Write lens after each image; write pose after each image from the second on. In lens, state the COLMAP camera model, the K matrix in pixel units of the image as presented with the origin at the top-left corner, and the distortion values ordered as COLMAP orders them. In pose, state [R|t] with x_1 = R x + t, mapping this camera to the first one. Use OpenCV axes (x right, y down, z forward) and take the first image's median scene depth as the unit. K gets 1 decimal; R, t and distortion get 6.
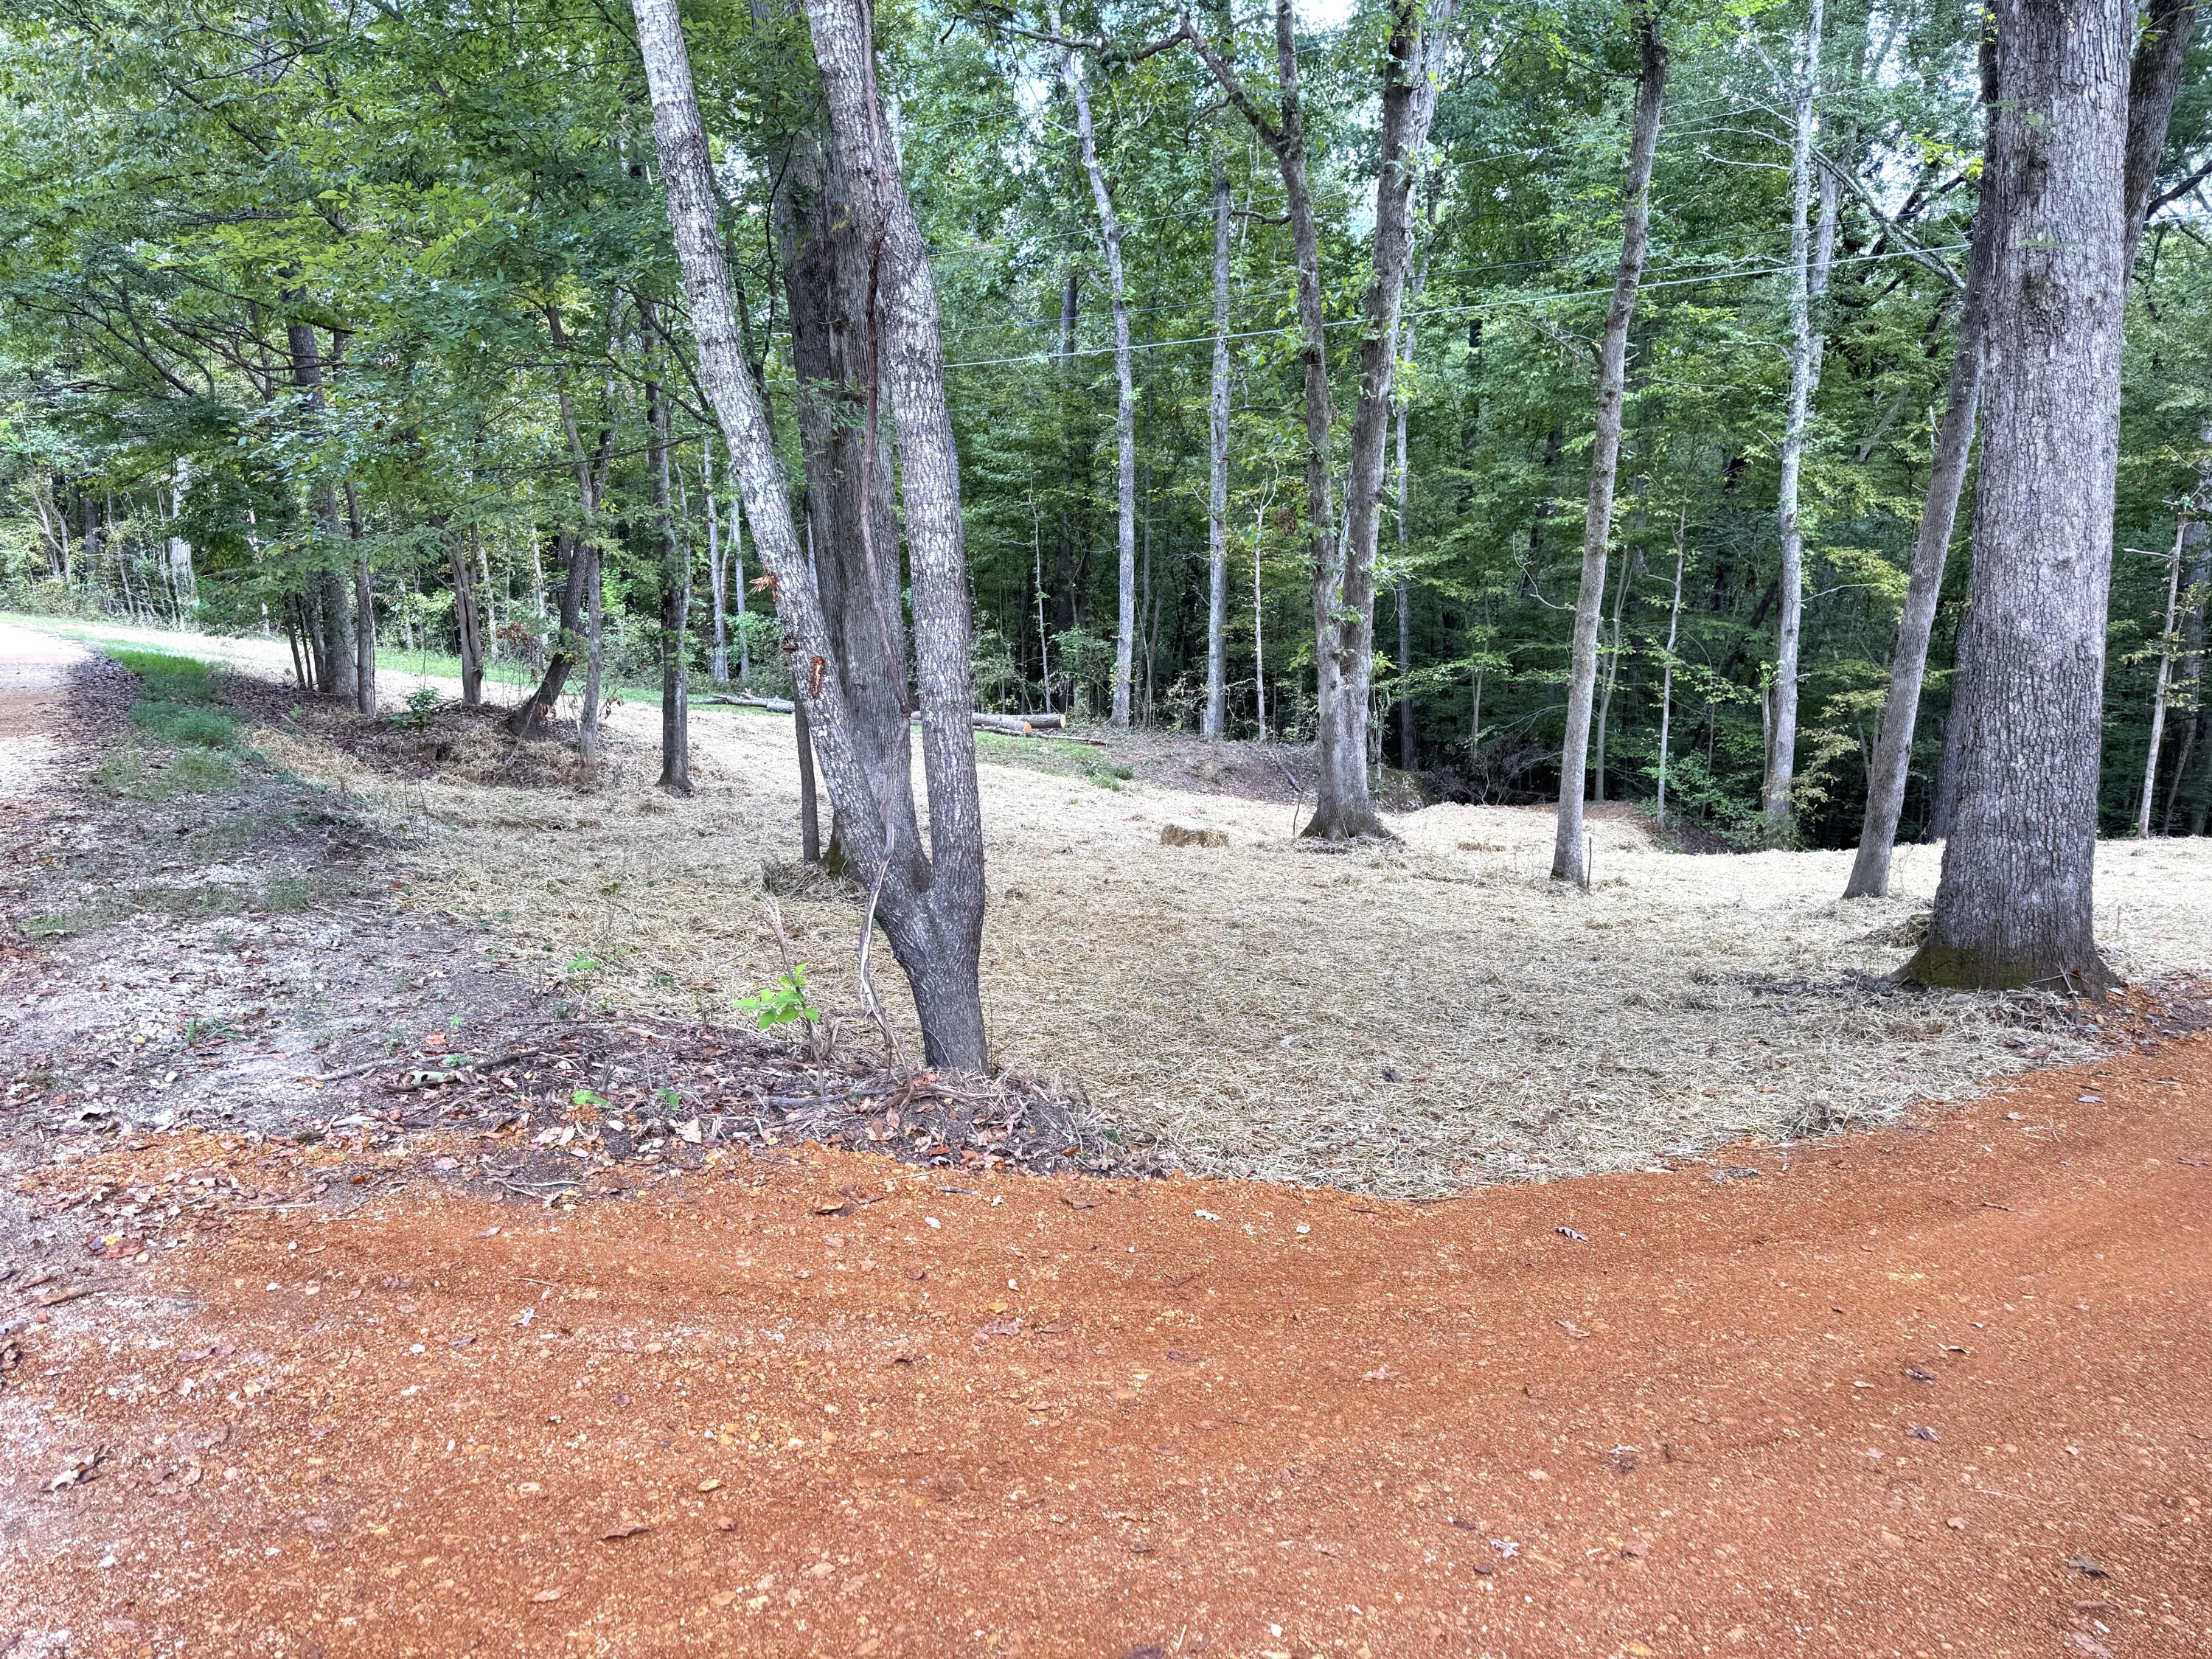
lens RADIAL K [[1545.6, 0, 1106.0], [0, 1545.6, 829.5], [0, 0, 1]] dist [0.178339, -0.212061]
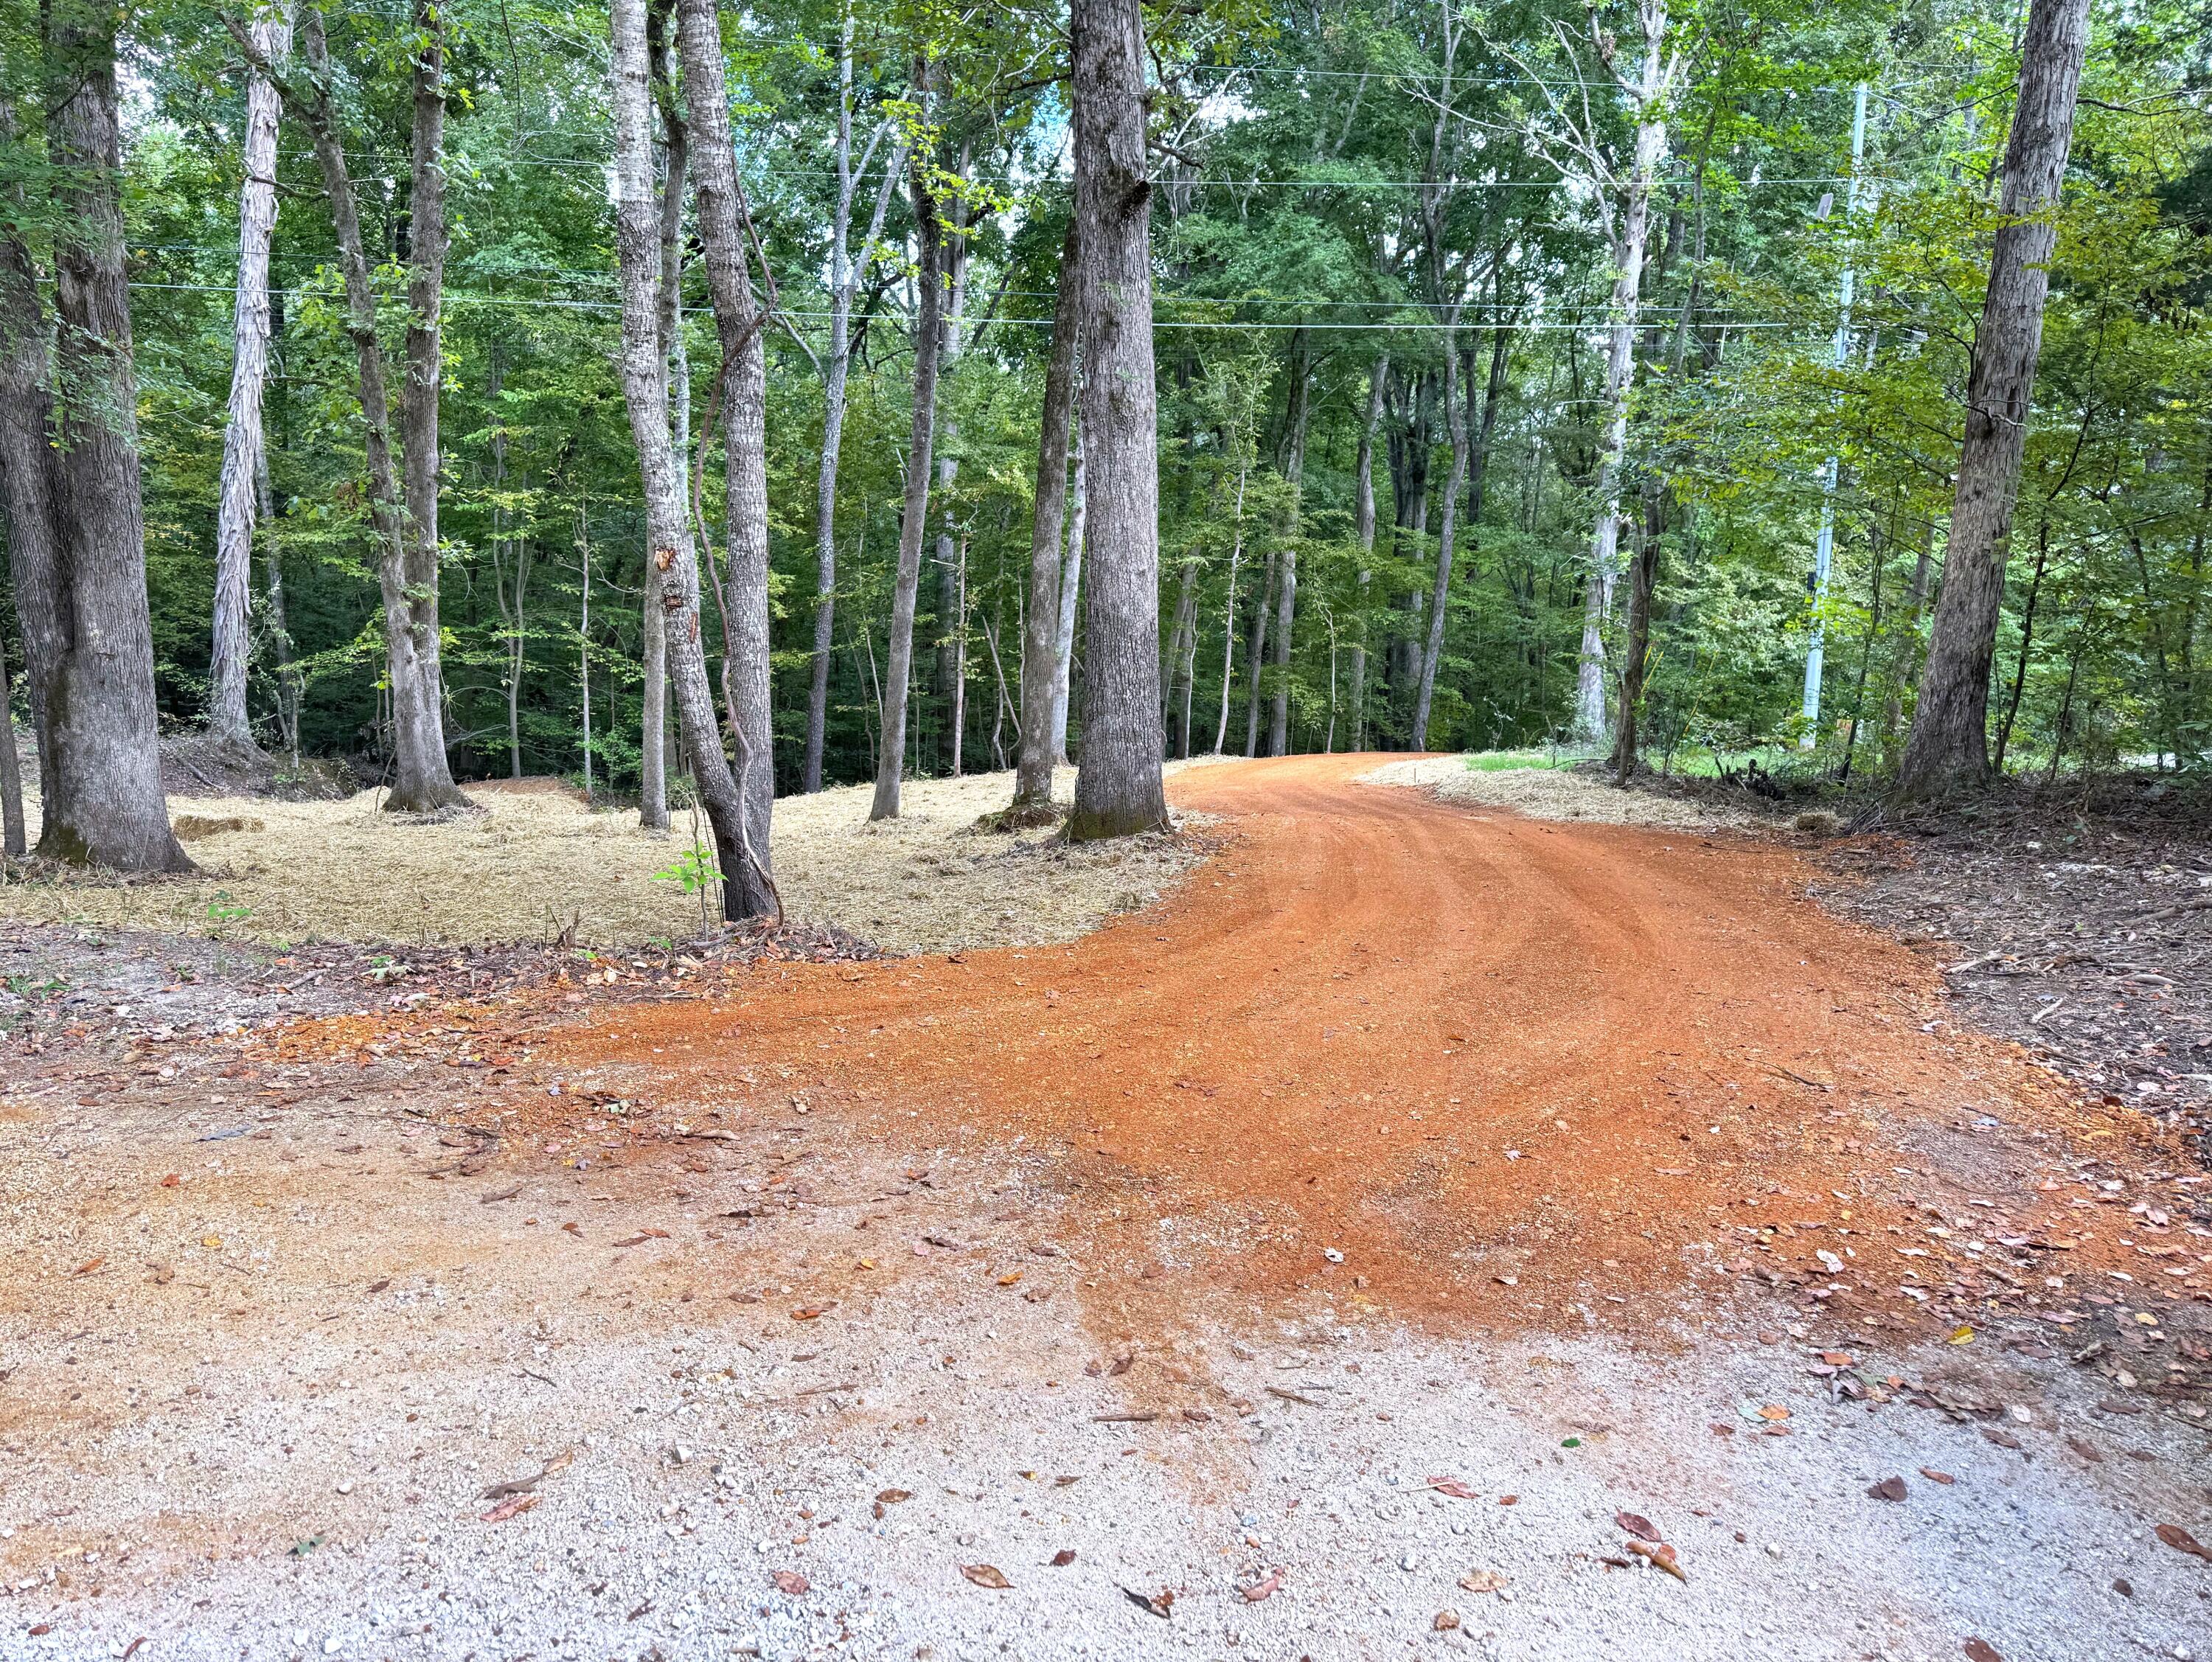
lens RADIAL K [[1533.6, 0, 1106.0], [0, 1533.6, 831.0], [0, 0, 1]] dist [0.033280, -0.001034]
pose [[0.734600, -0.084767, 0.673185, -0.209660], [0.077346, 0.996160, 0.041033, 0.012414], [-0.674077, 0.021926, 0.738335, -0.053231]]
